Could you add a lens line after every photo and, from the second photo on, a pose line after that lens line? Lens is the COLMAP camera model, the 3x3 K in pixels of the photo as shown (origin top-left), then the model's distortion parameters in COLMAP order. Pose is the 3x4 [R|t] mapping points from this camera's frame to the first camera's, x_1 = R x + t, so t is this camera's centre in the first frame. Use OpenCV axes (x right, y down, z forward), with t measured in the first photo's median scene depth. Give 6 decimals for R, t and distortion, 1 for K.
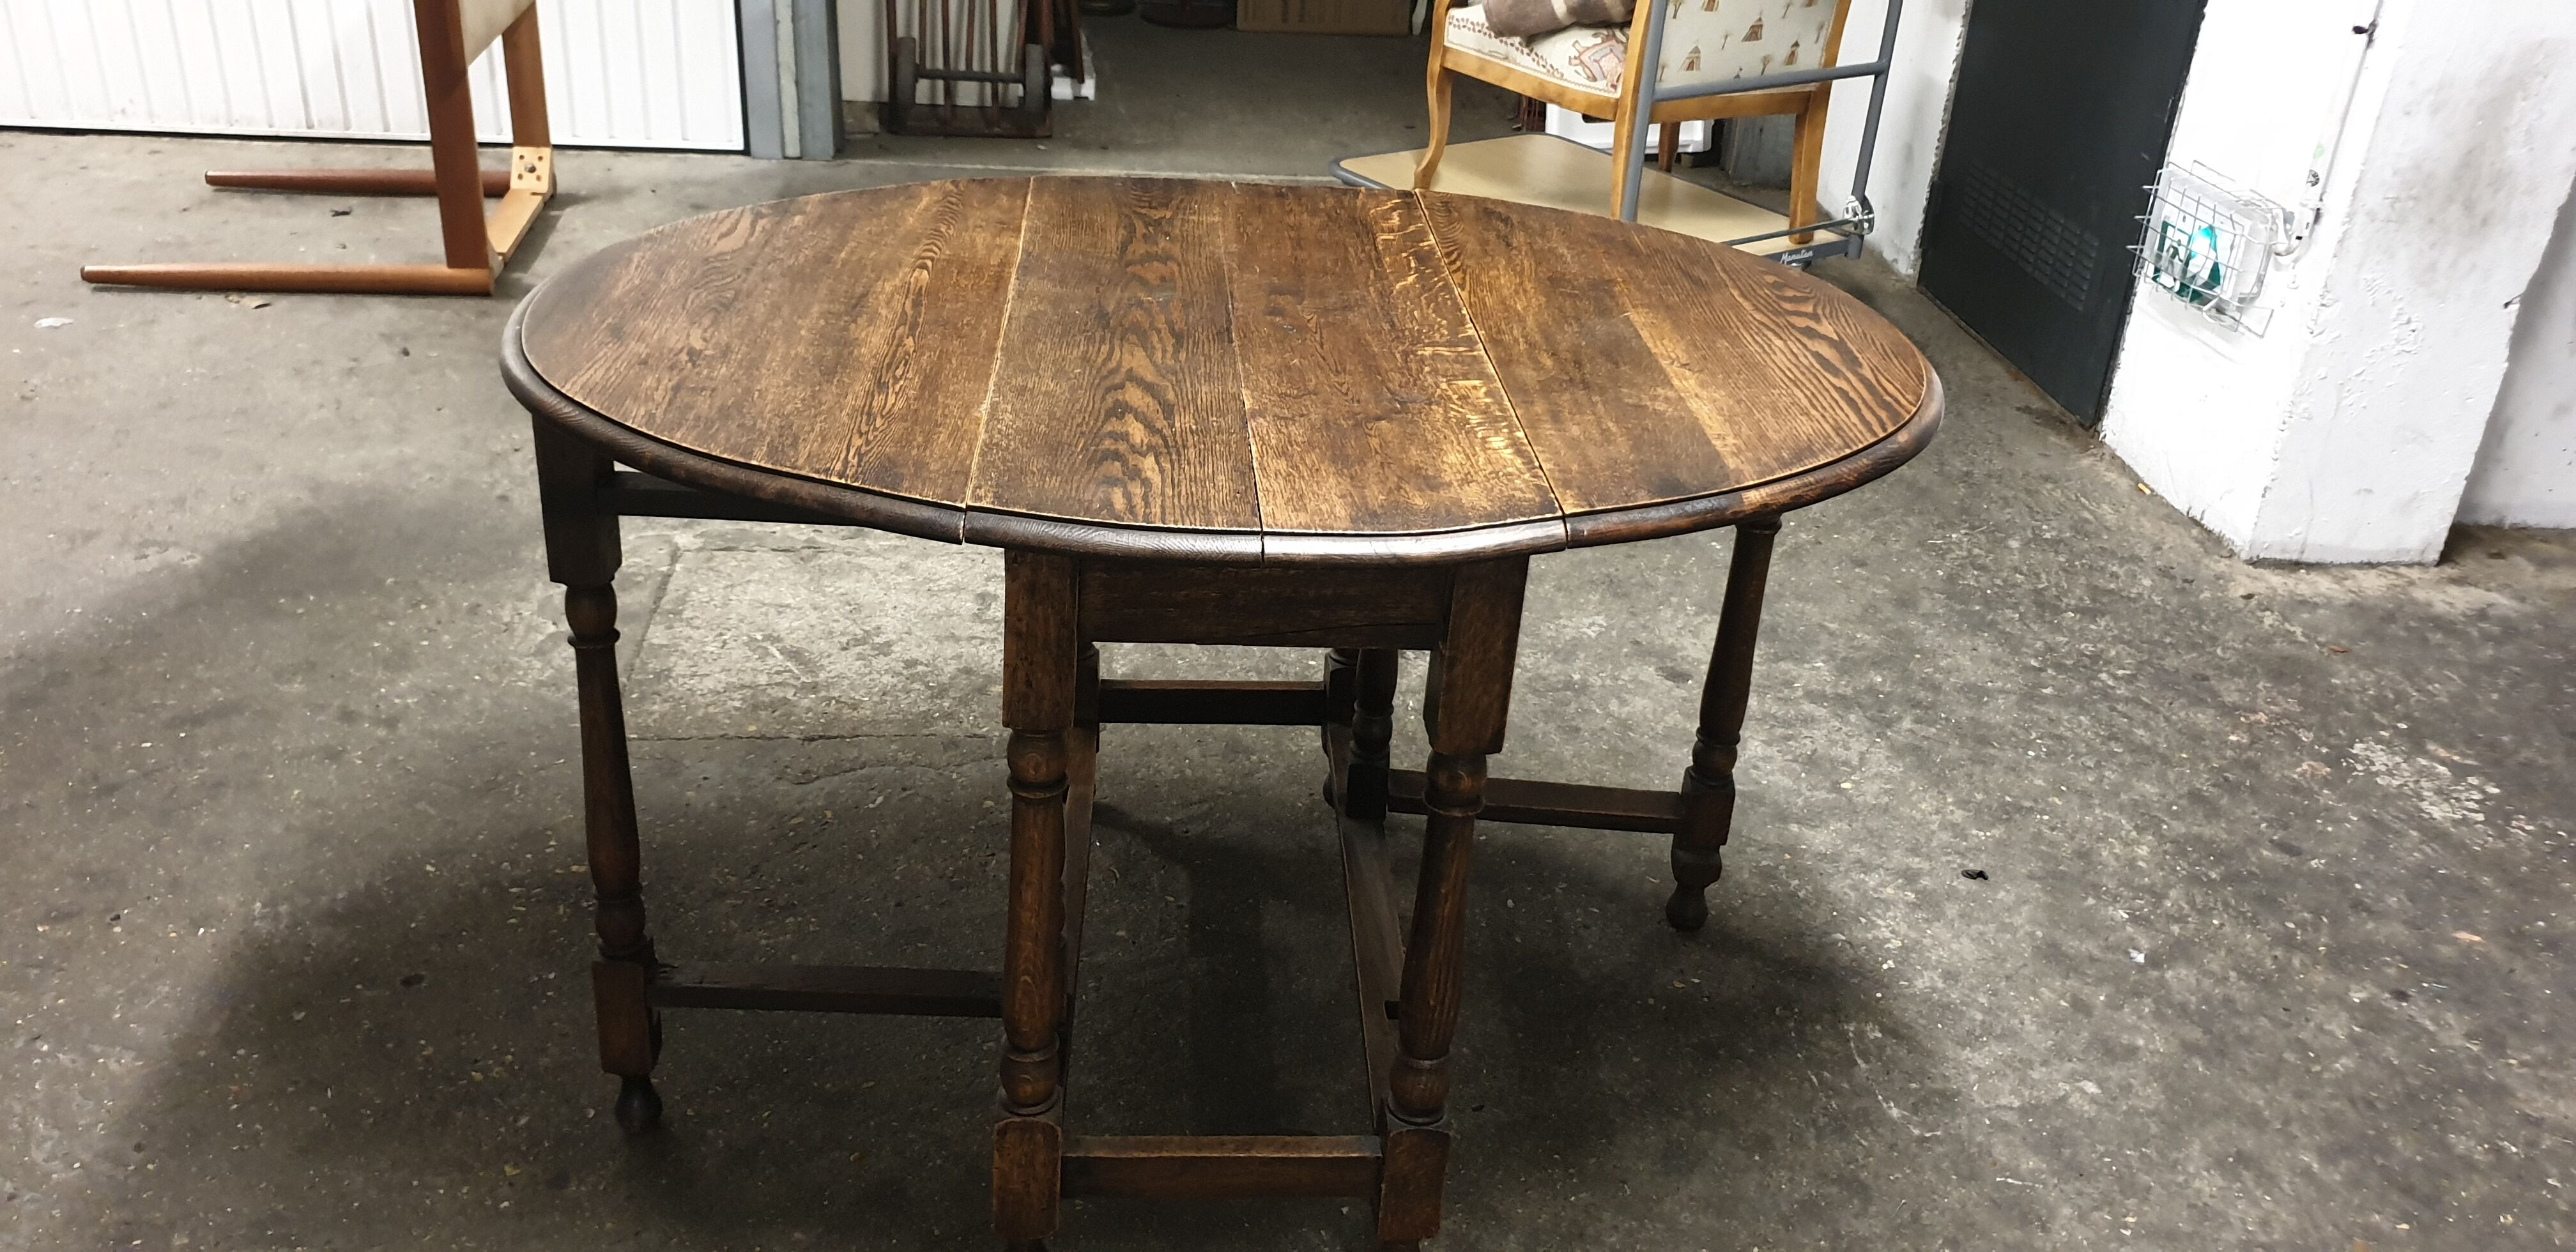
lens RADIAL K [[2026.6, 0, 1302.8], [0, 2026.6, 586.9], [0, 0, 1]] dist [-0.021470, 0.054181]
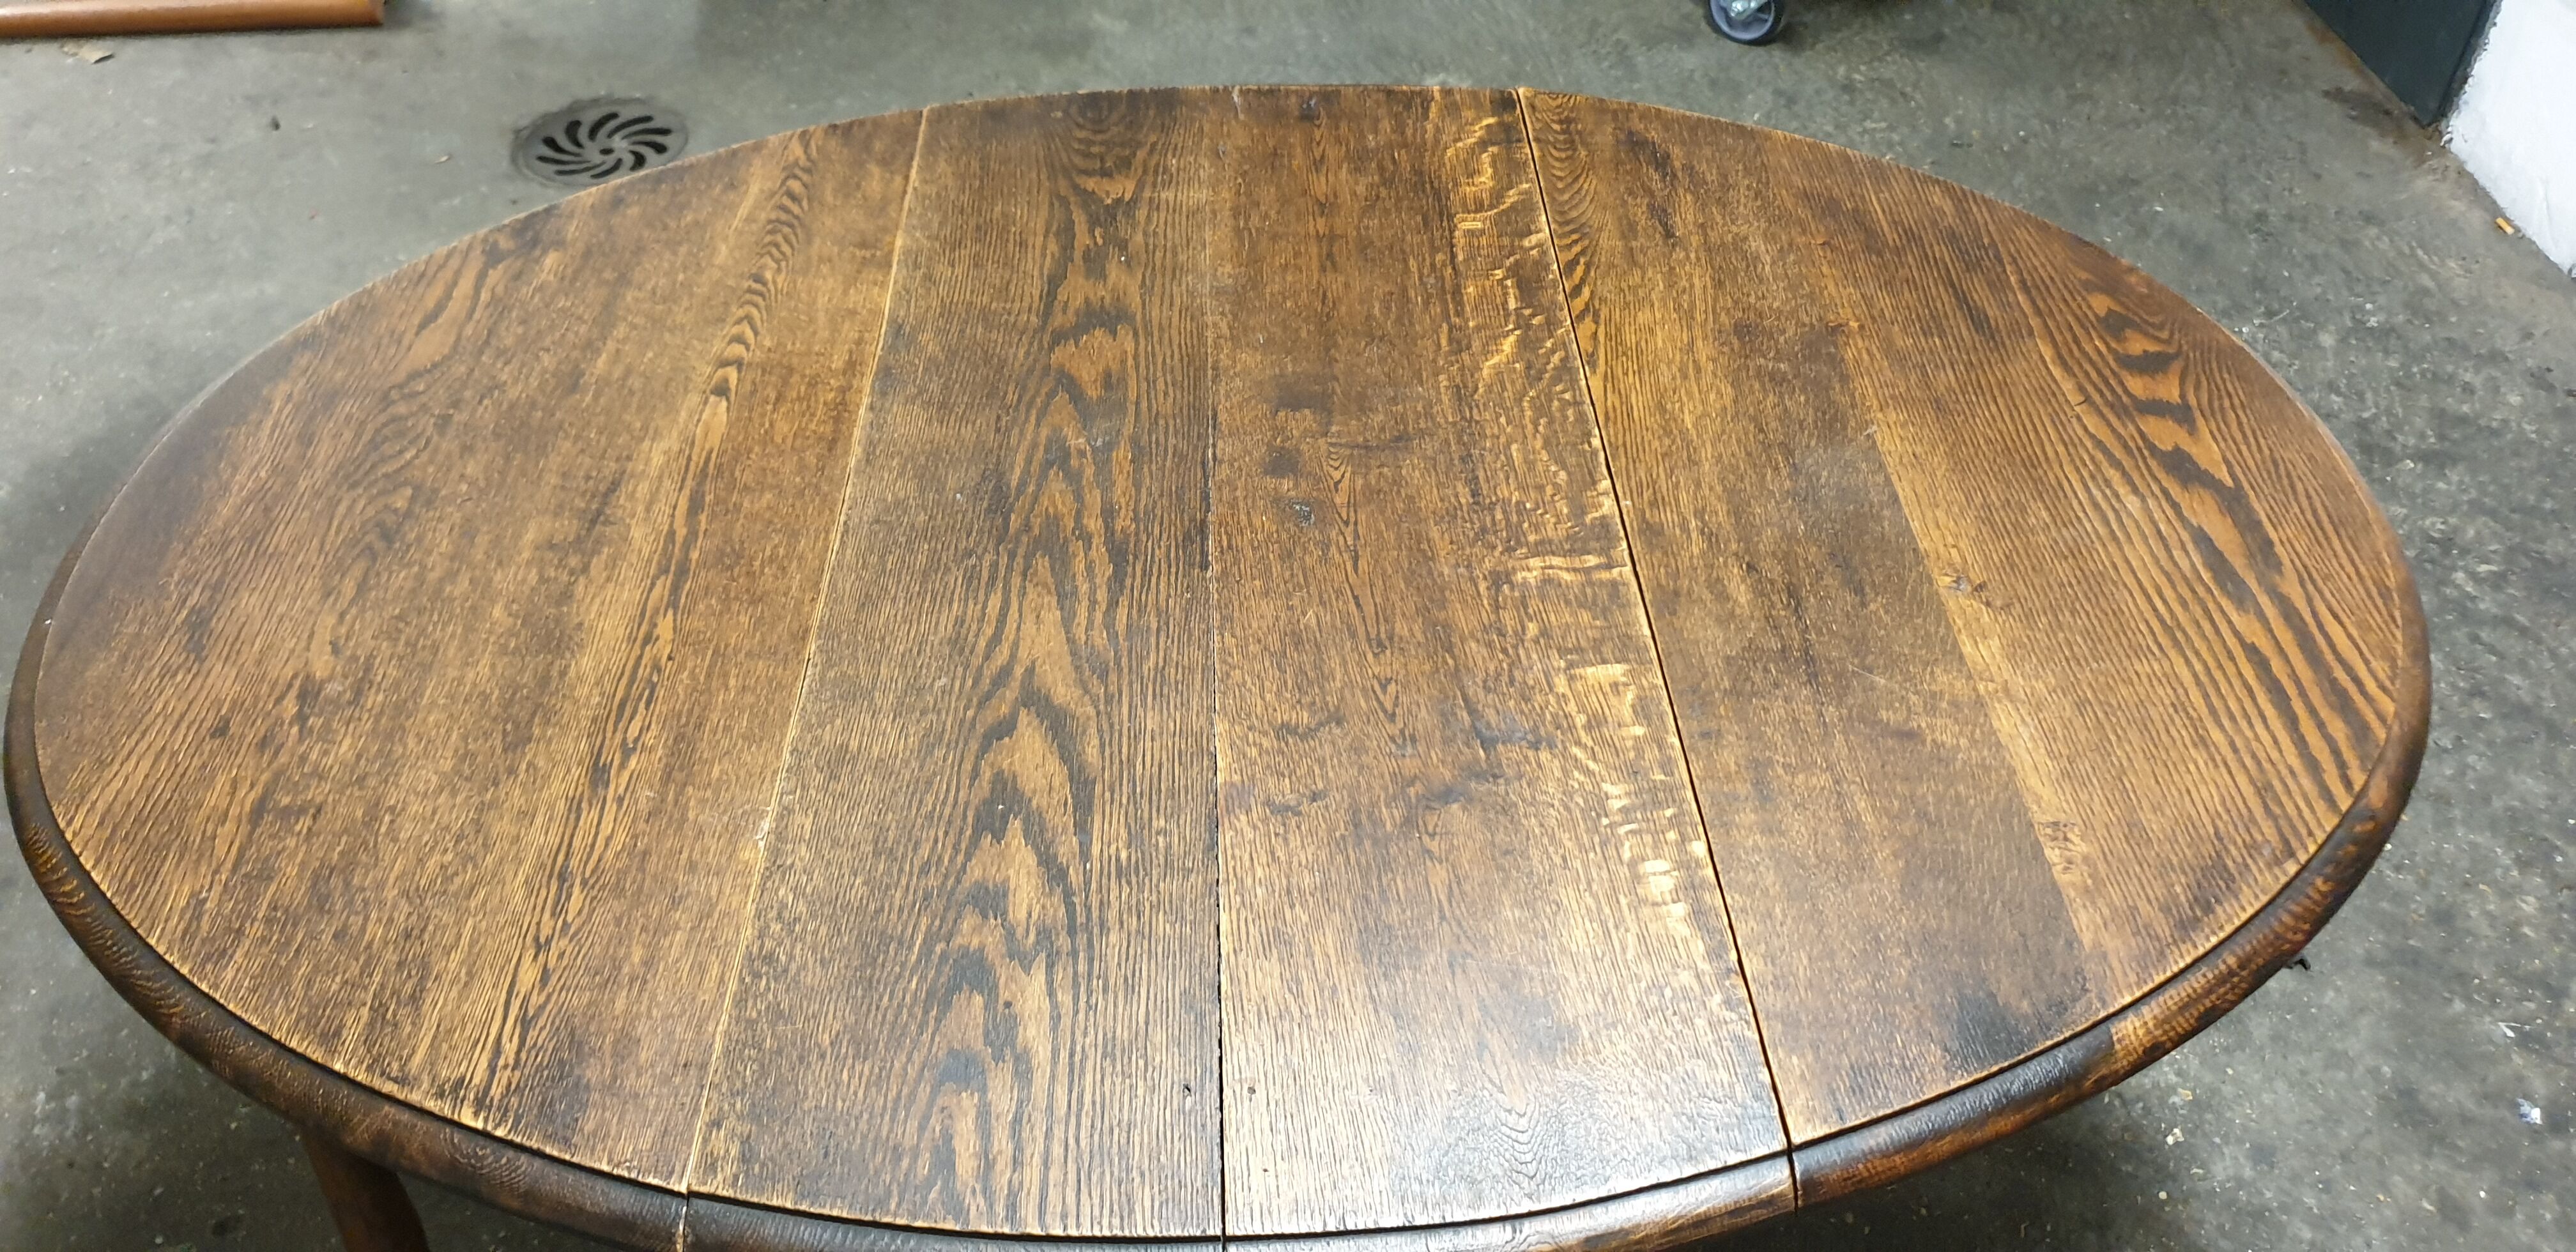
lens RADIAL K [[2026.6, 0, 1268.7], [0, 2026.6, 639.1], [0, 0, 1]] dist [-0.021470, 0.054181]
pose [[0.996540, -0.020986, -0.080419, 0.026029], [0.042238, 0.961206, 0.272579, -0.219631], [0.071579, -0.275033, 0.958767, 0.349707]]
